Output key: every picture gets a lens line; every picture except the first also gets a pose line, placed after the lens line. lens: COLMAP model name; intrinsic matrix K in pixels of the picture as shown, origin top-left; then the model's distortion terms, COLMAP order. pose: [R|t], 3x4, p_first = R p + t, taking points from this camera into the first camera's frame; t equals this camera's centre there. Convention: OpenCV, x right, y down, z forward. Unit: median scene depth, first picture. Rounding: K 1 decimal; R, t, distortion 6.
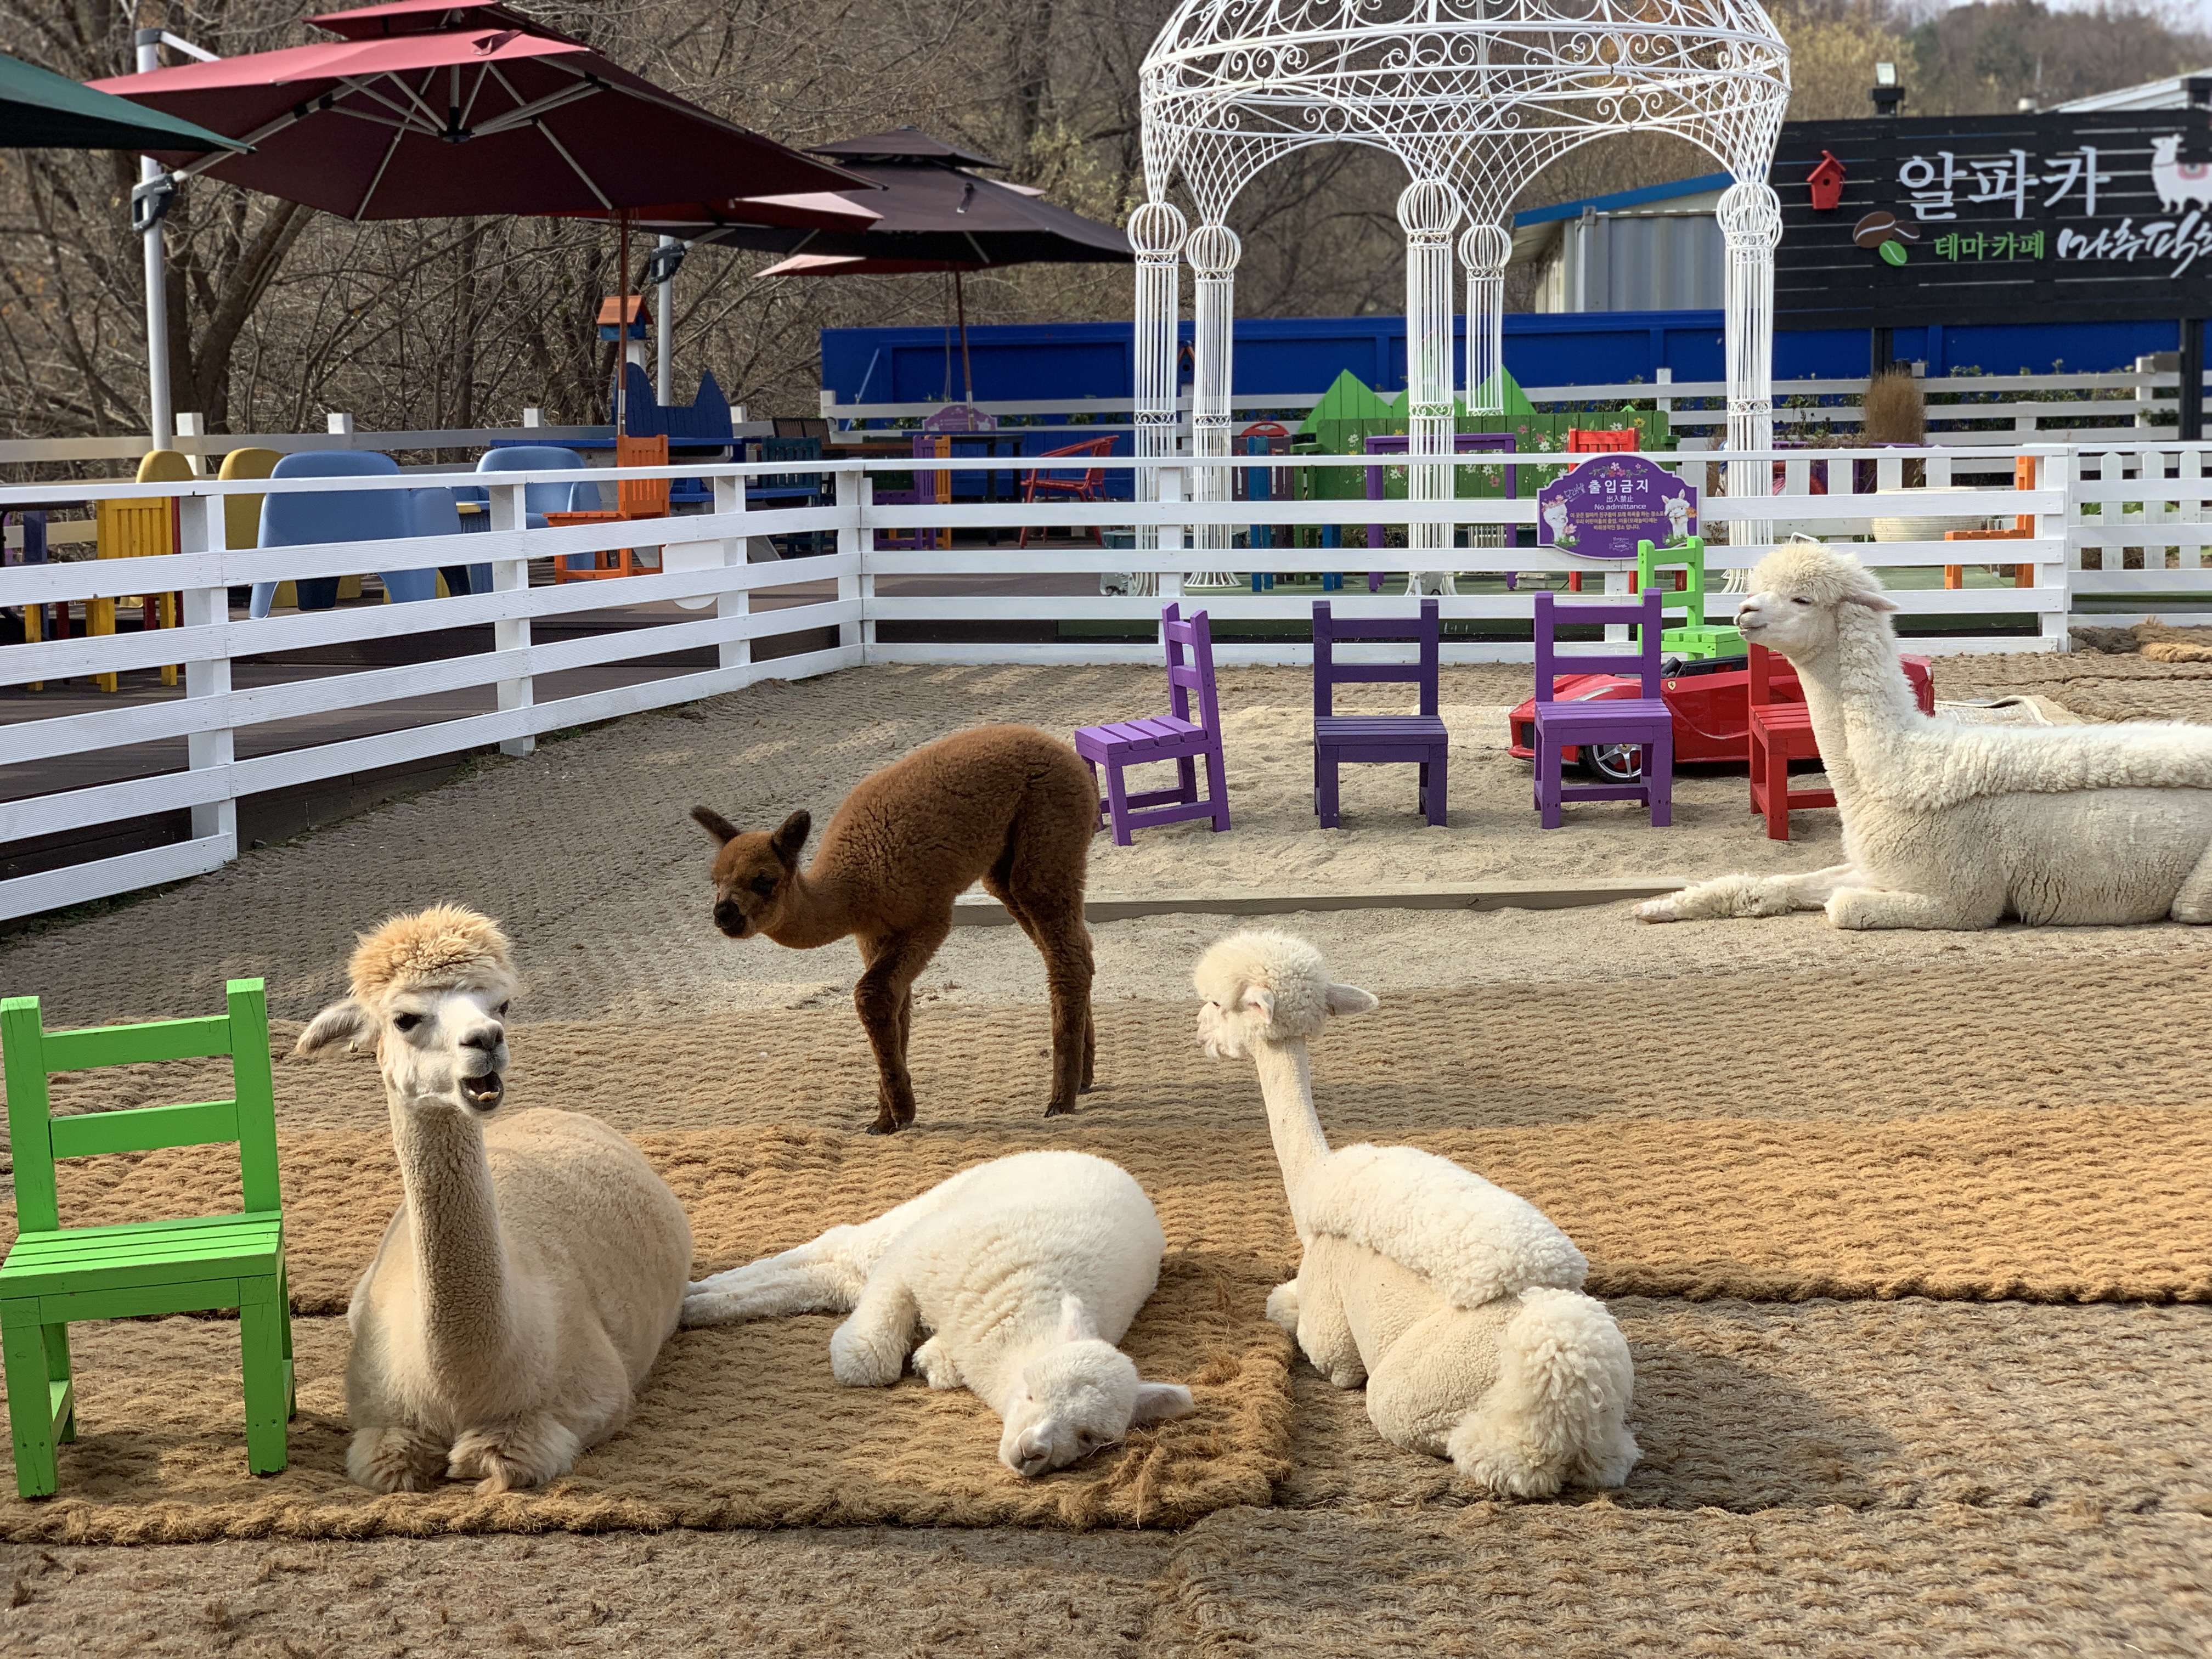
lens RADIAL K [[3291.6, 0, 1146.8], [0, 3291.6, 826.9], [0, 0, 1]] dist [0.195681, -0.780558]
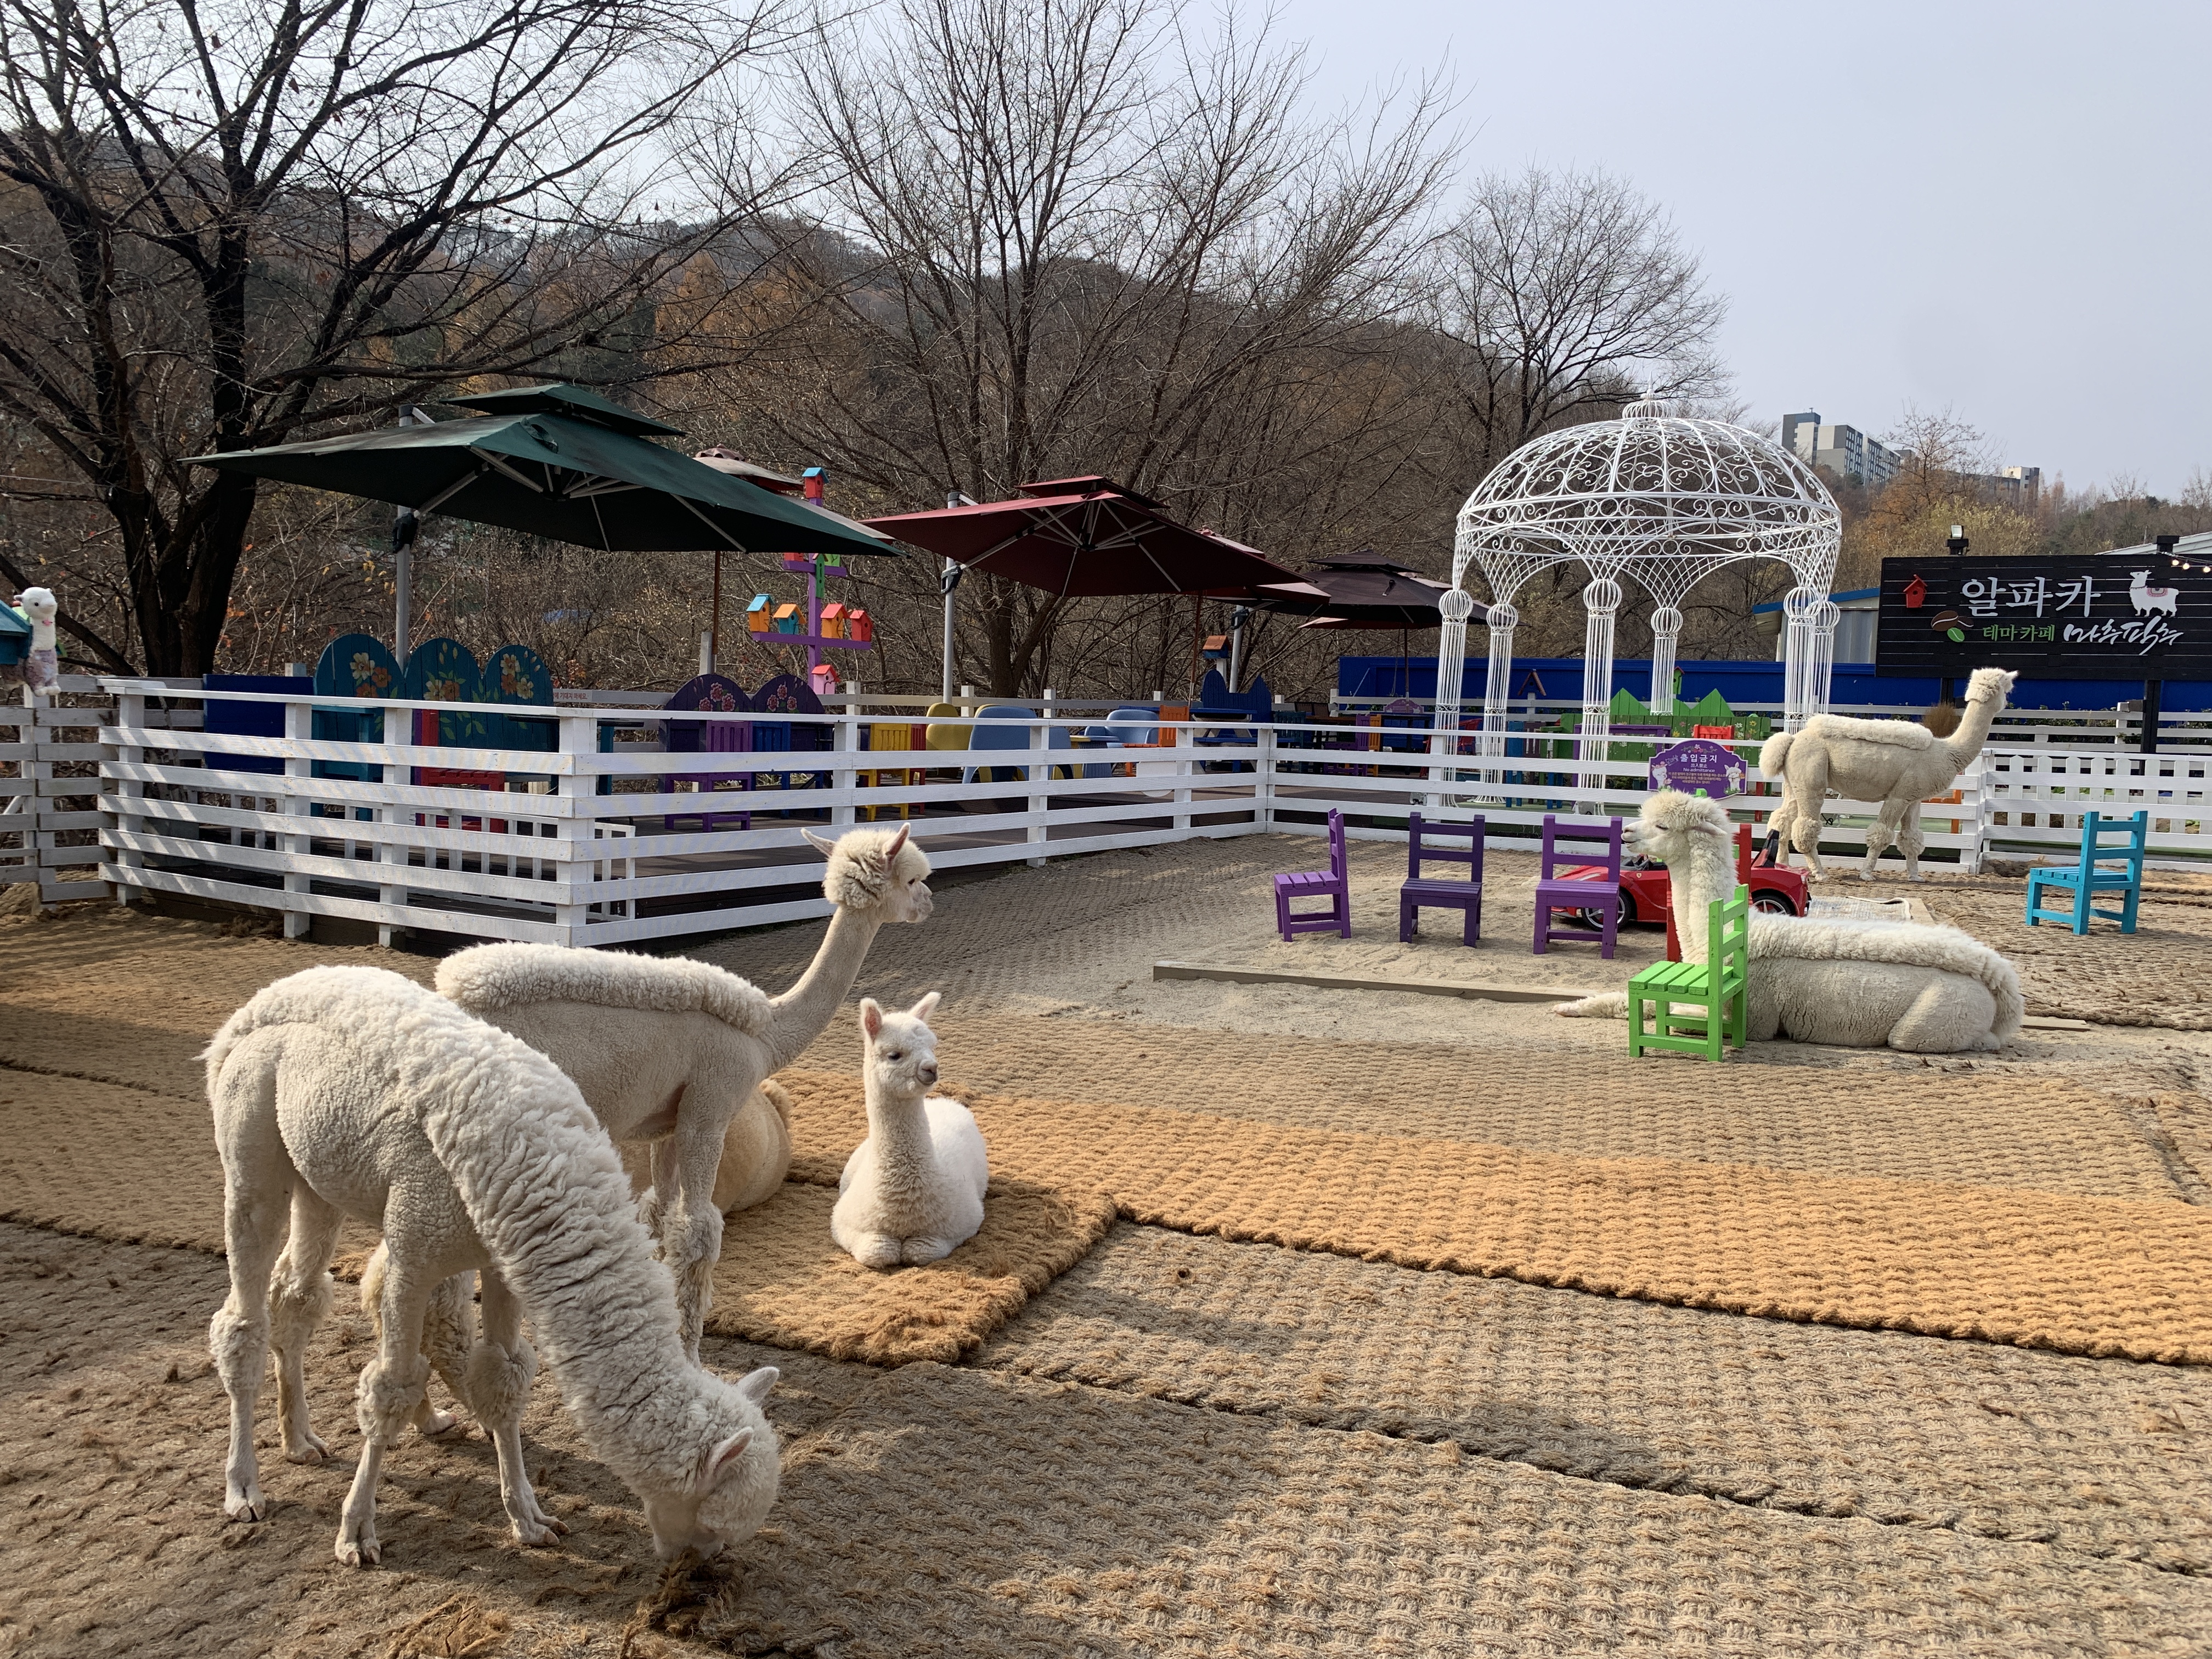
lens RADIAL K [[1683.7, 0, 1077.7], [0, 1683.7, 863.2], [0, 0, 1]] dist [0.001999, -0.000719]
pose [[0.951776, 0.071589, -0.298325, 0.145116], [-0.079992, 0.996666, -0.016039, -0.012573], [0.296182, 0.039129, 0.954330, 0.102762]]
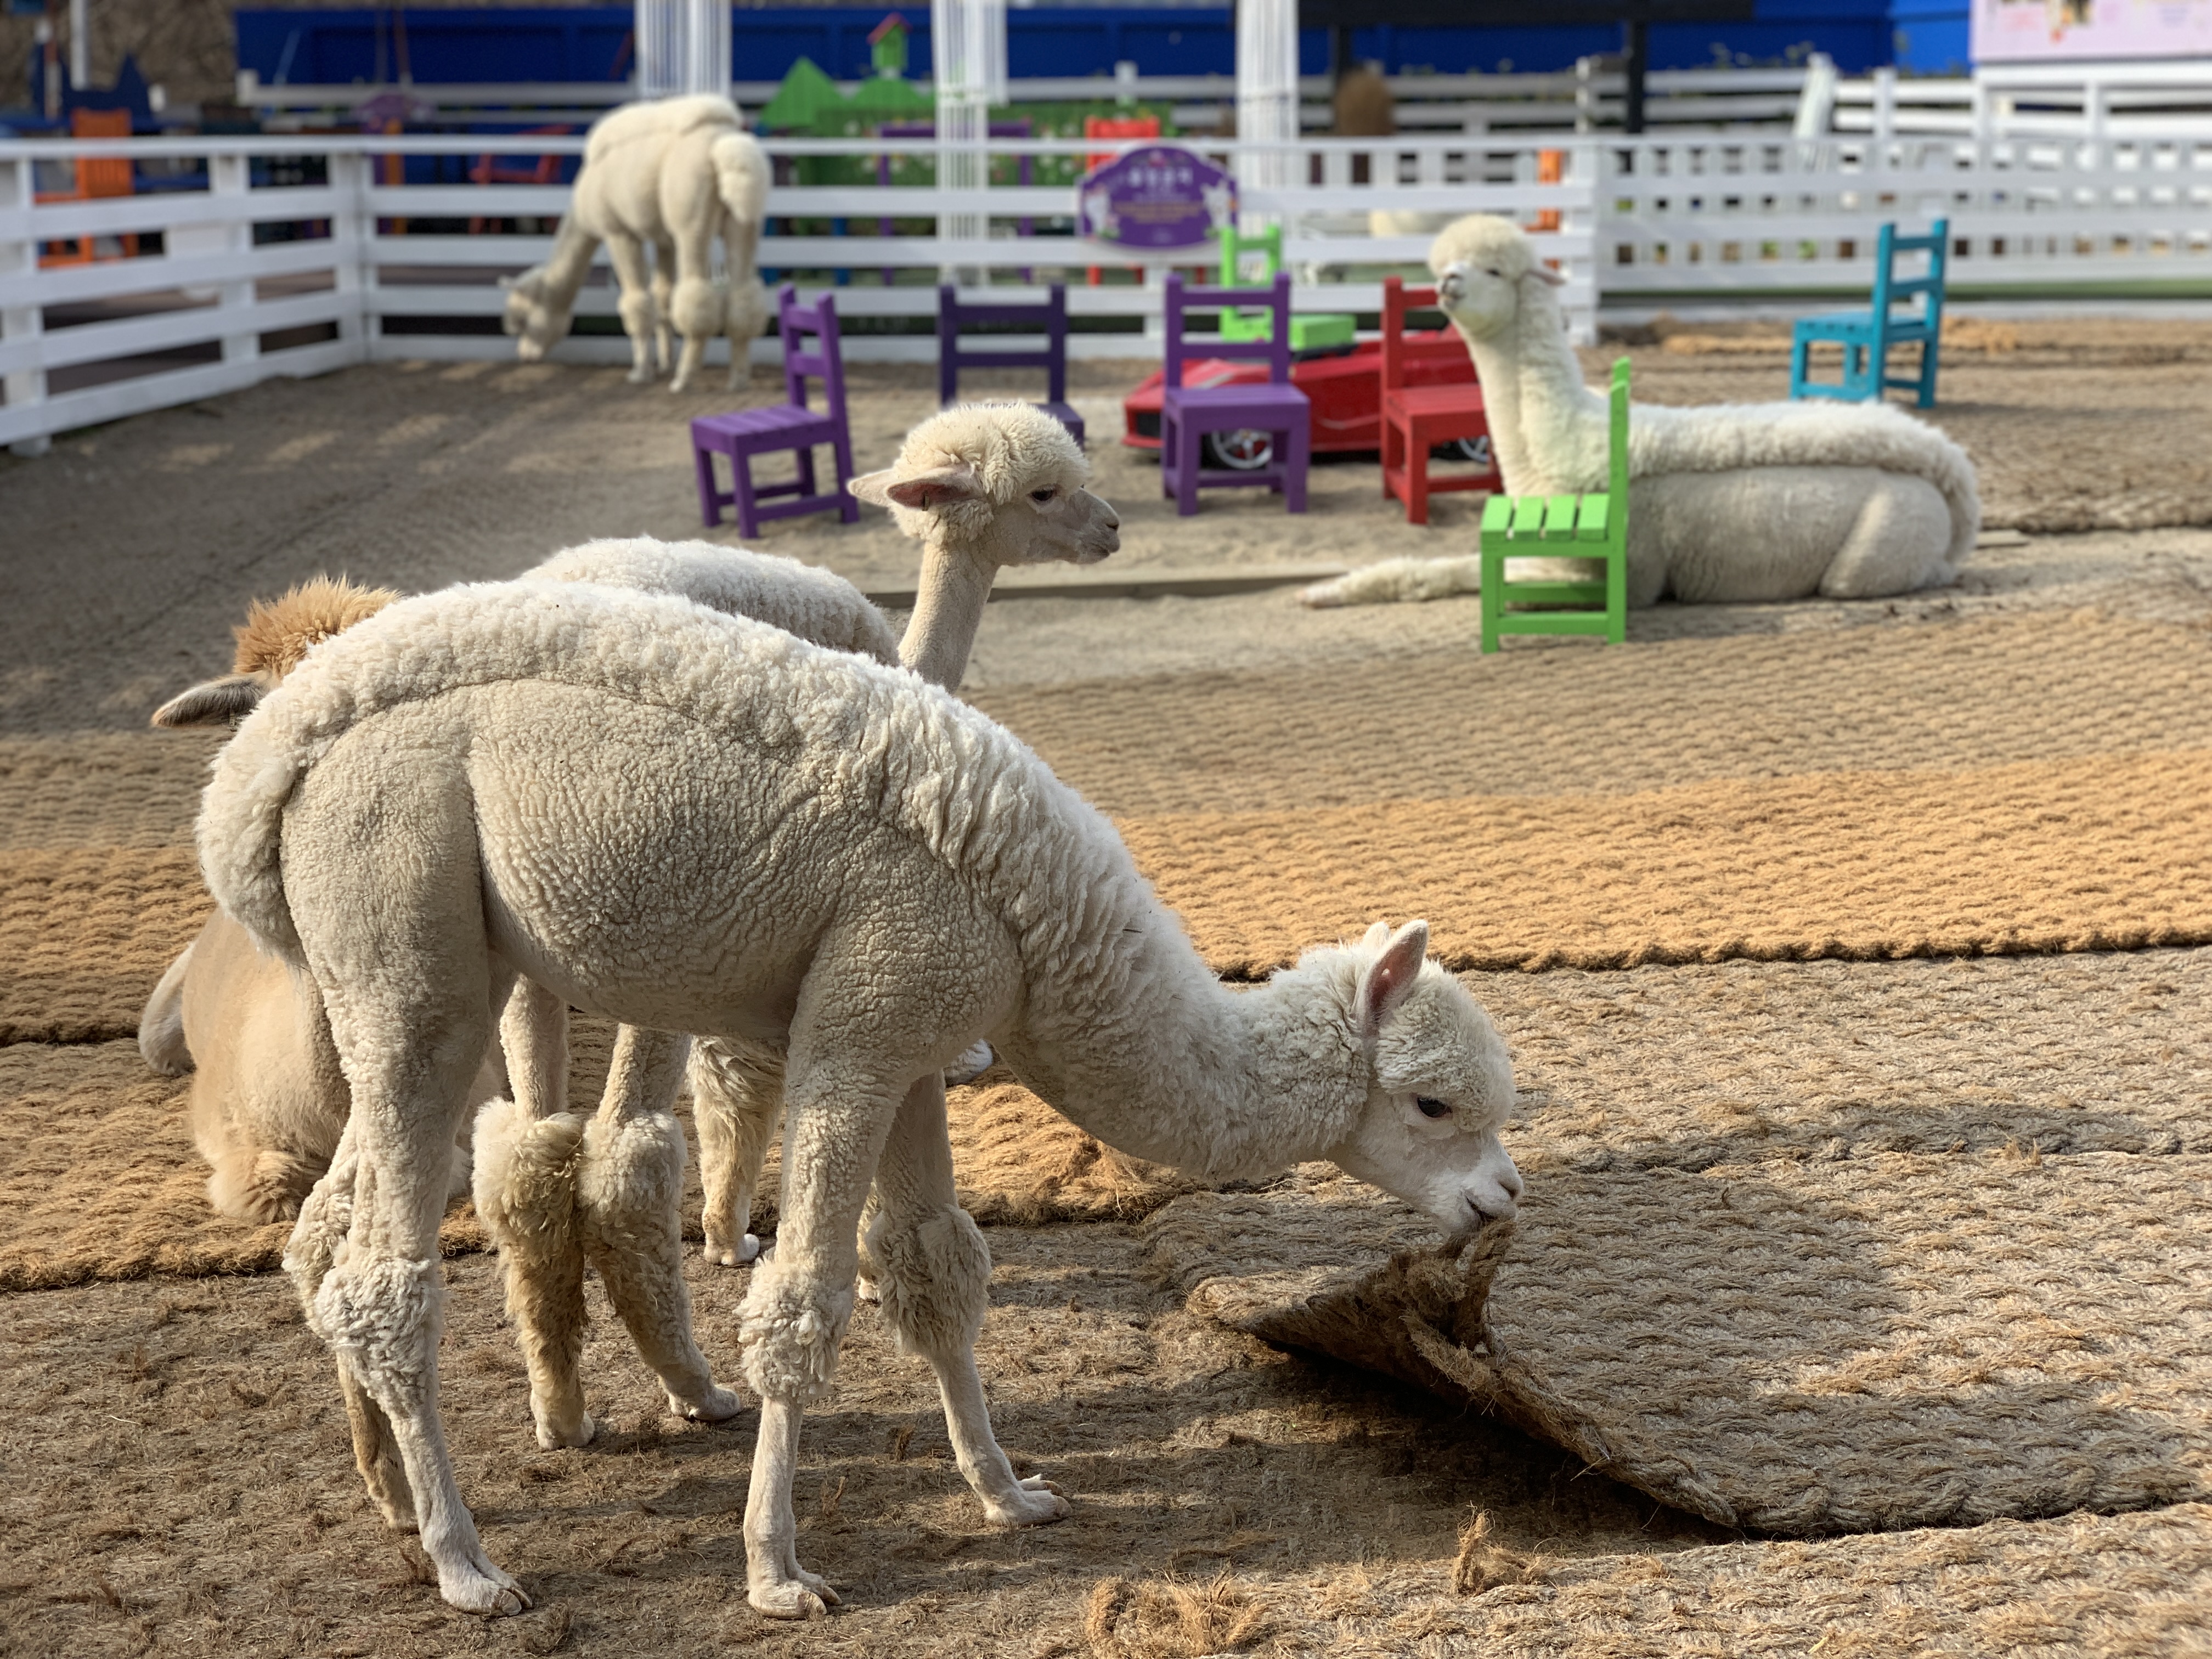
lens RADIAL K [[3291.6, 0, 1146.8], [0, 3291.6, 826.9], [0, 0, 1]] dist [0.195681, -0.780558]
pose [[0.981943, -0.028747, 0.186980, -0.073358], [0.012749, 0.996196, 0.086208, 0.006895], [-0.188746, -0.082267, 0.978574, 0.029851]]
